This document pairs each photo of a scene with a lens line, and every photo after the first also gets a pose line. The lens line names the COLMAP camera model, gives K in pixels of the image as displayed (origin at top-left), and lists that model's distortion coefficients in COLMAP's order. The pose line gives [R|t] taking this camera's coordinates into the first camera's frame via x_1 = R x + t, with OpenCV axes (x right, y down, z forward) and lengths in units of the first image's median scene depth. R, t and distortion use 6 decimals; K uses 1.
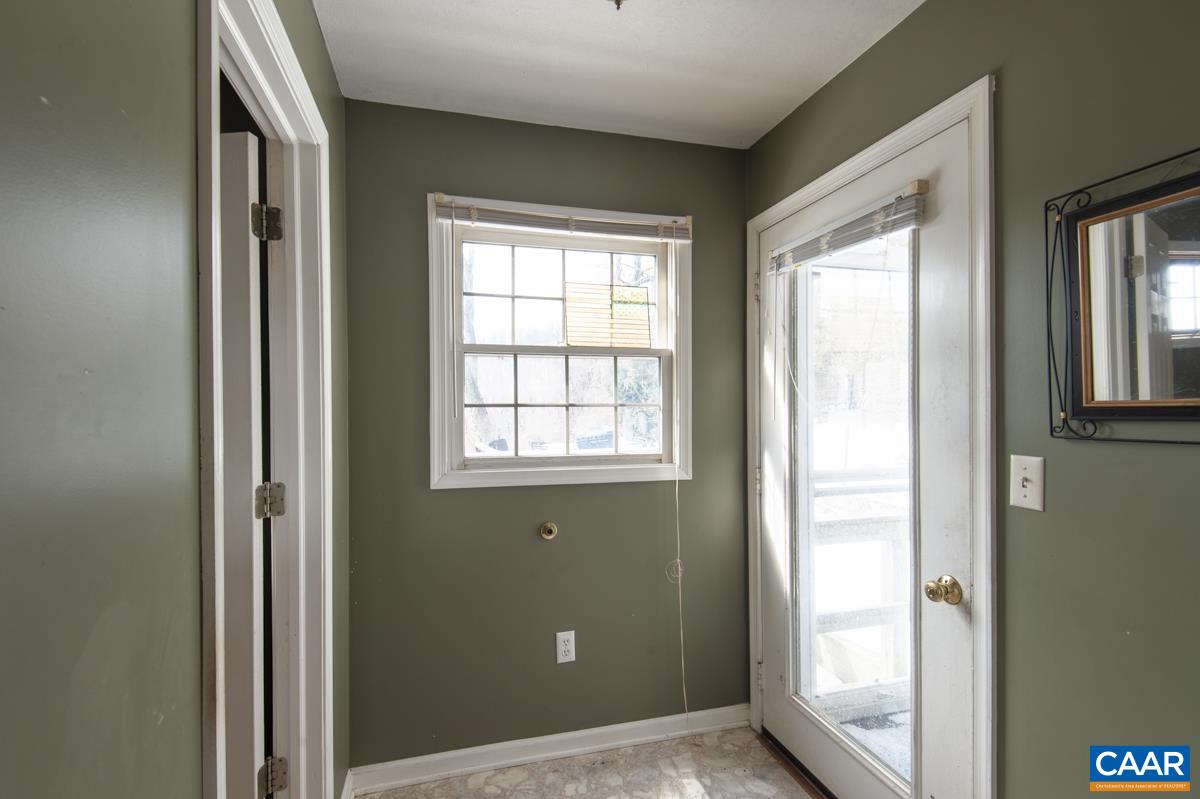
lens RADIAL K [[545.7, 0, 590.7], [0, 545.7, 405.3], [0, 0, 1]] dist [0.022426, -0.010591]
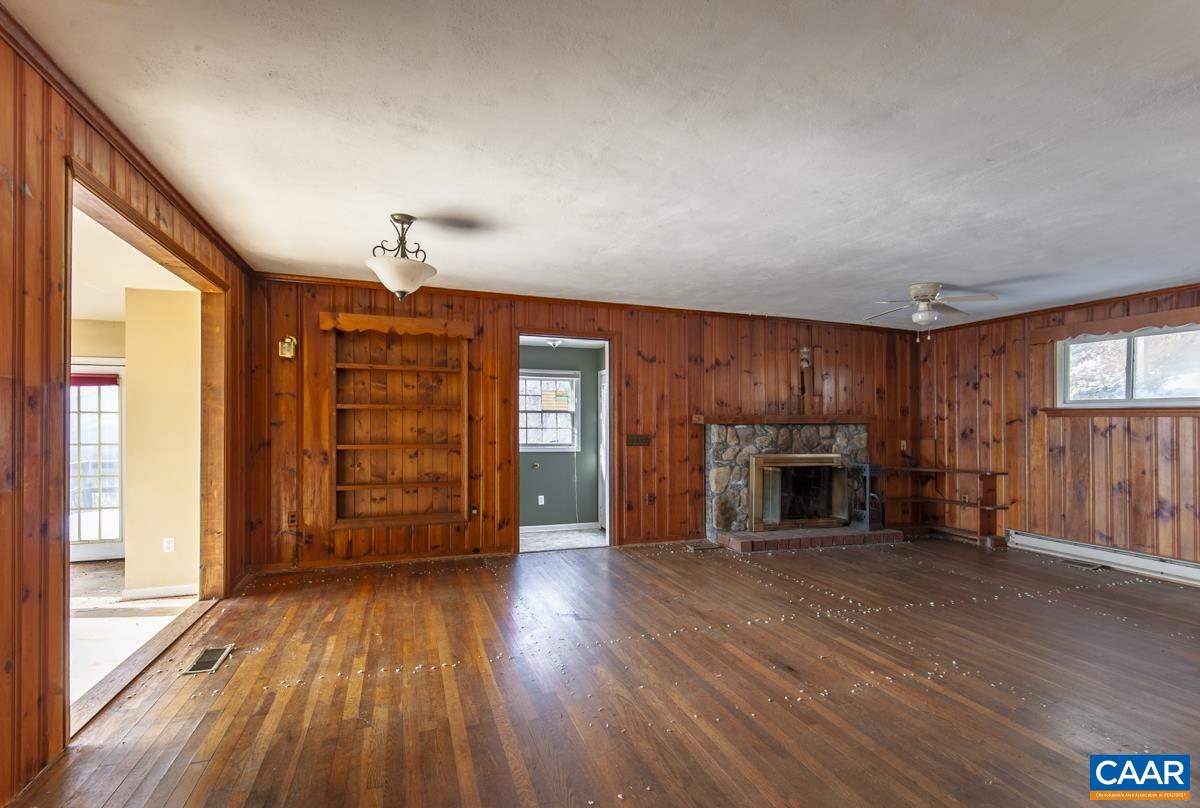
lens RADIAL K [[545.7, 0, 594.4], [0, 545.7, 428.1], [0, 0, 1]] dist [0.022426, -0.010591]
pose [[0.996734, 0.006979, 0.080453, 0.007353], [-0.006324, 0.999945, -0.008390, 0.025085], [-0.080507, 0.007854, 0.996723, -2.341304]]
